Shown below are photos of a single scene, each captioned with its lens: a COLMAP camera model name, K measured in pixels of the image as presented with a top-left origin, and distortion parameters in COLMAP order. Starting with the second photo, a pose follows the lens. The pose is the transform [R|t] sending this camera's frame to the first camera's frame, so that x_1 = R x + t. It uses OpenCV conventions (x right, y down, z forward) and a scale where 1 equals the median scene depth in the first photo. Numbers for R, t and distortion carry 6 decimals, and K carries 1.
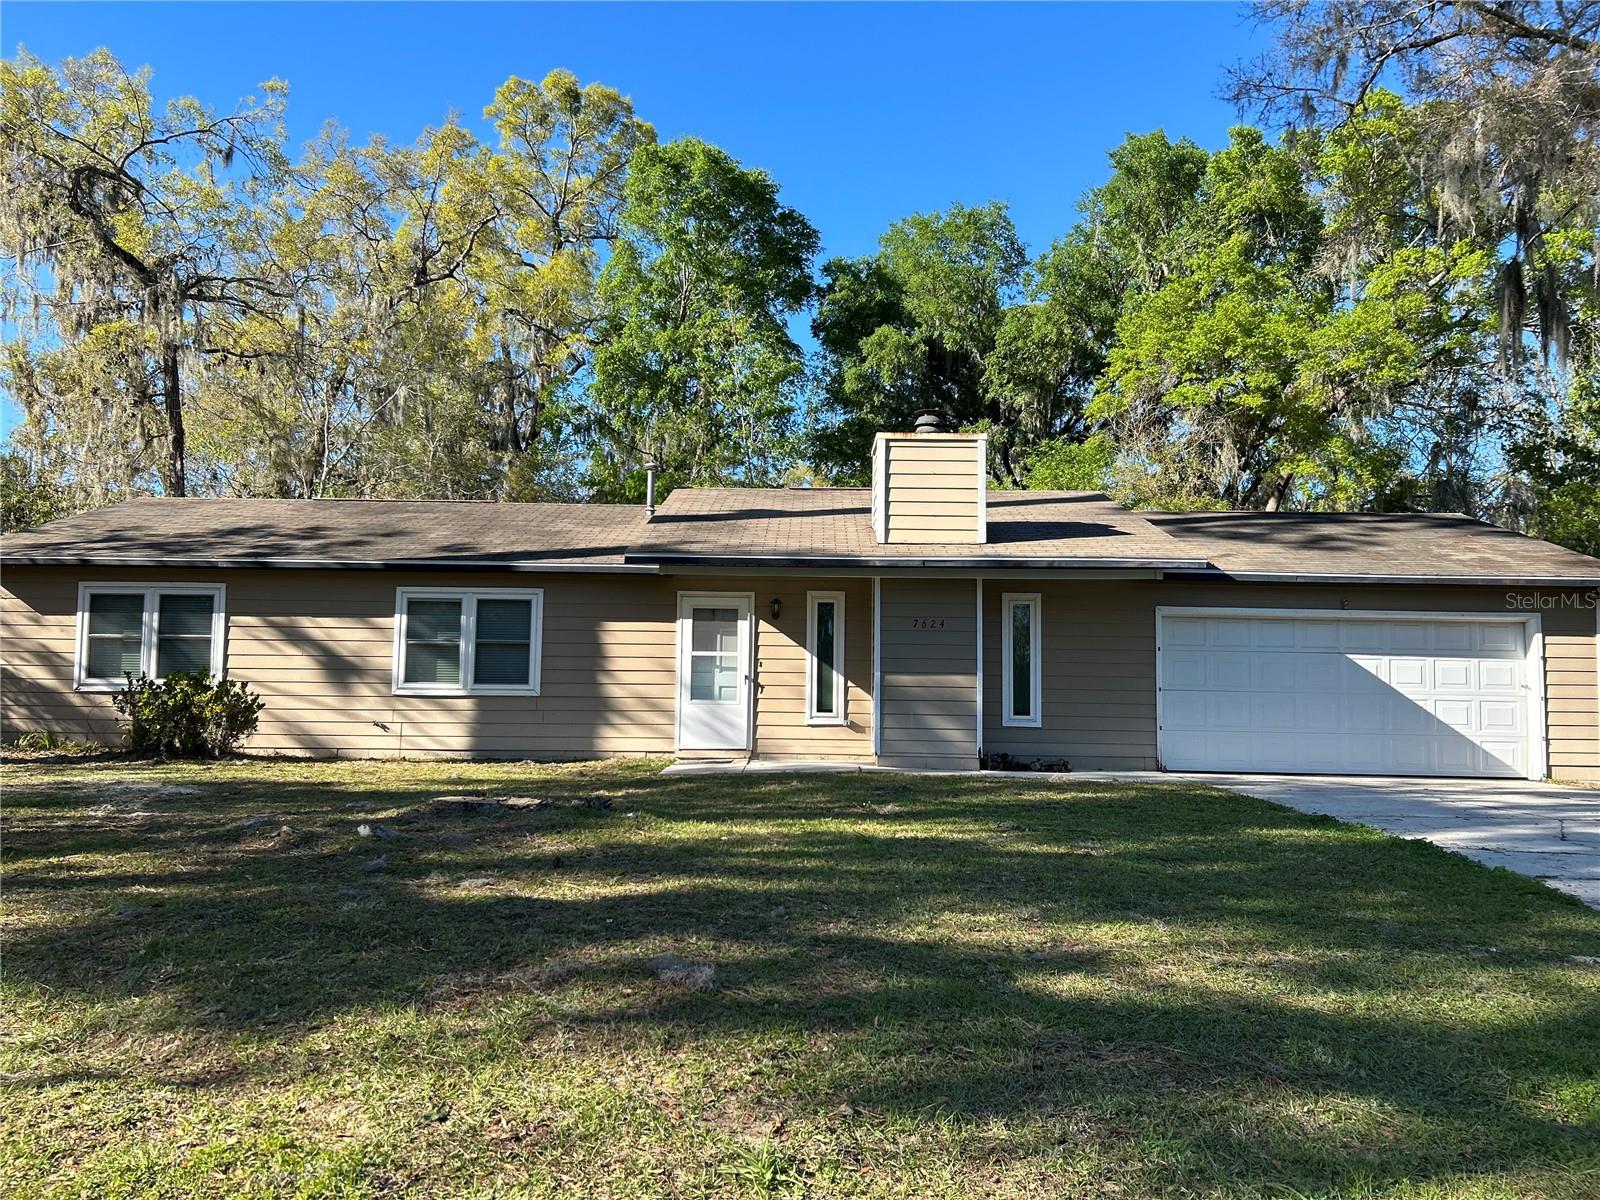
lens RADIAL K [[1209.8, 0, 800.0], [0, 1209.8, 600.0], [0, 0, 1]] dist [0.002181, 0.000291]
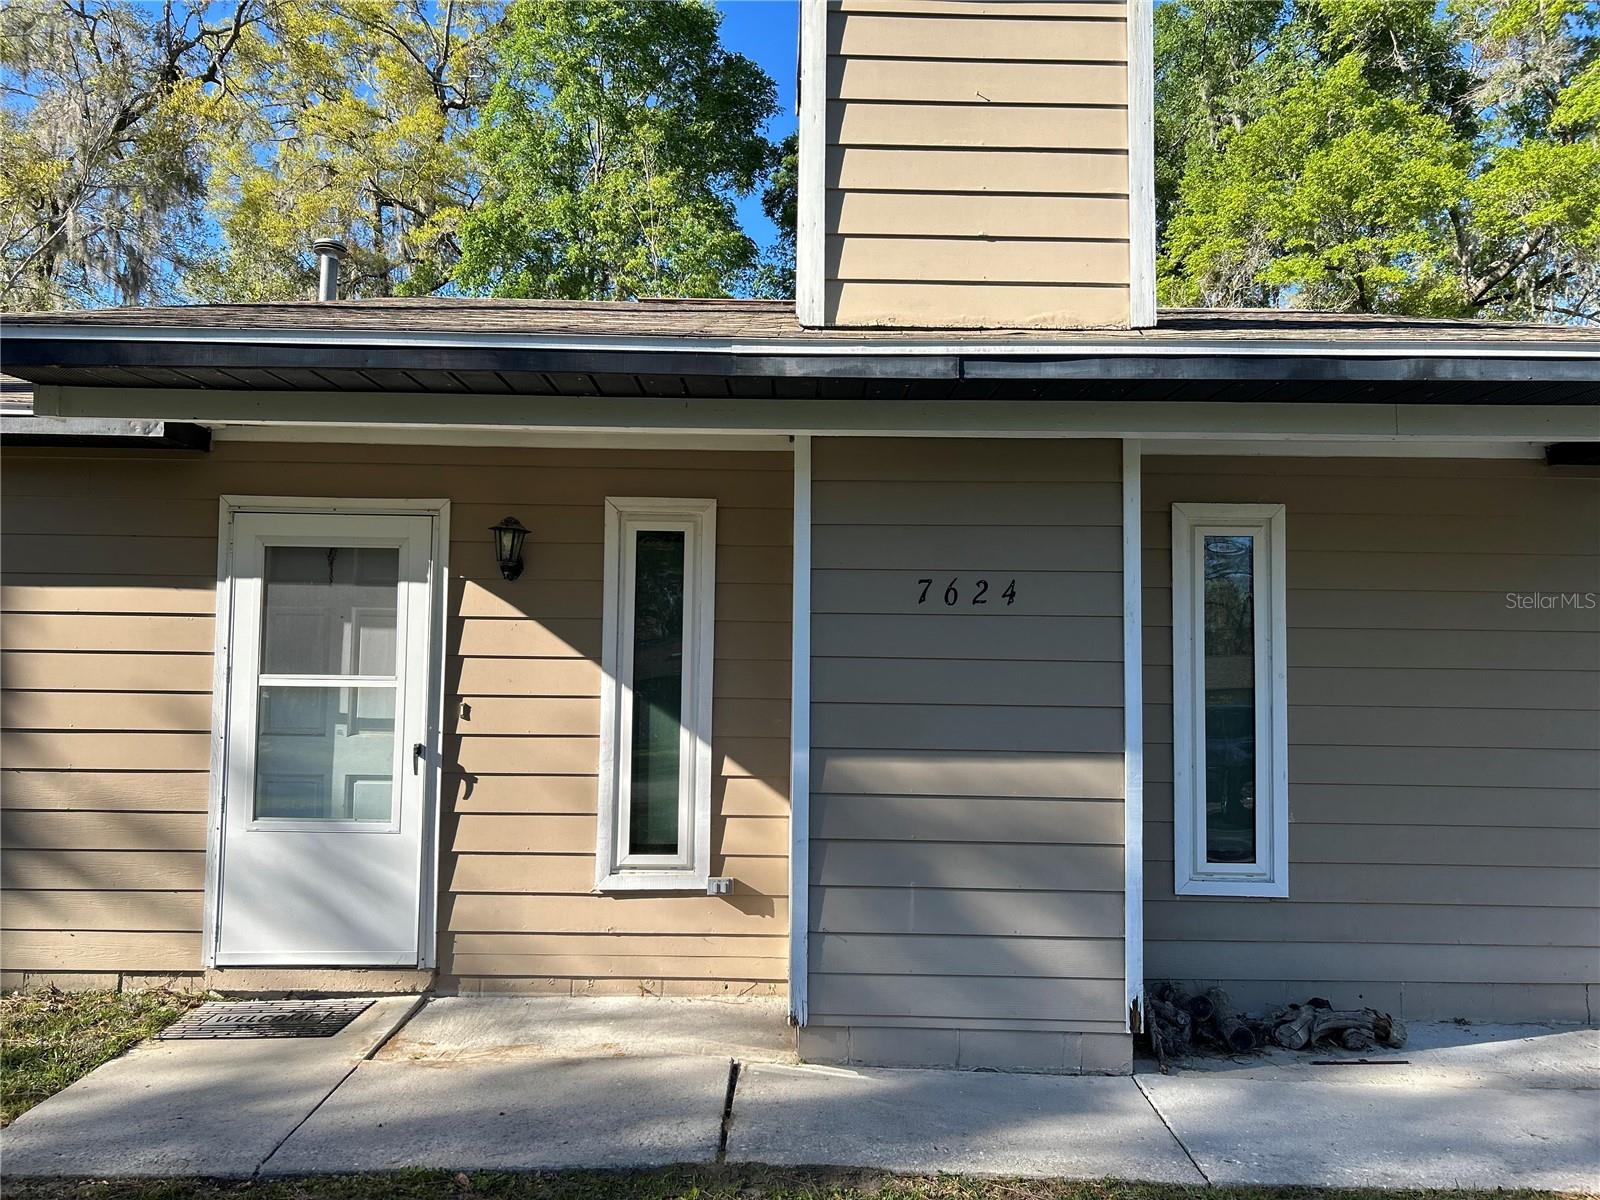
lens RADIAL K [[1213.2, 0, 800.0], [0, 1213.2, 600.0], [0, 0, 1]] dist [-0.005378, -0.002628]
pose [[0.999889, 0.000443, 0.014925, 0.056221], [-0.000747, 0.999793, 0.020346, 0.014693], [-0.014913, -0.020355, 0.999682, 0.658444]]
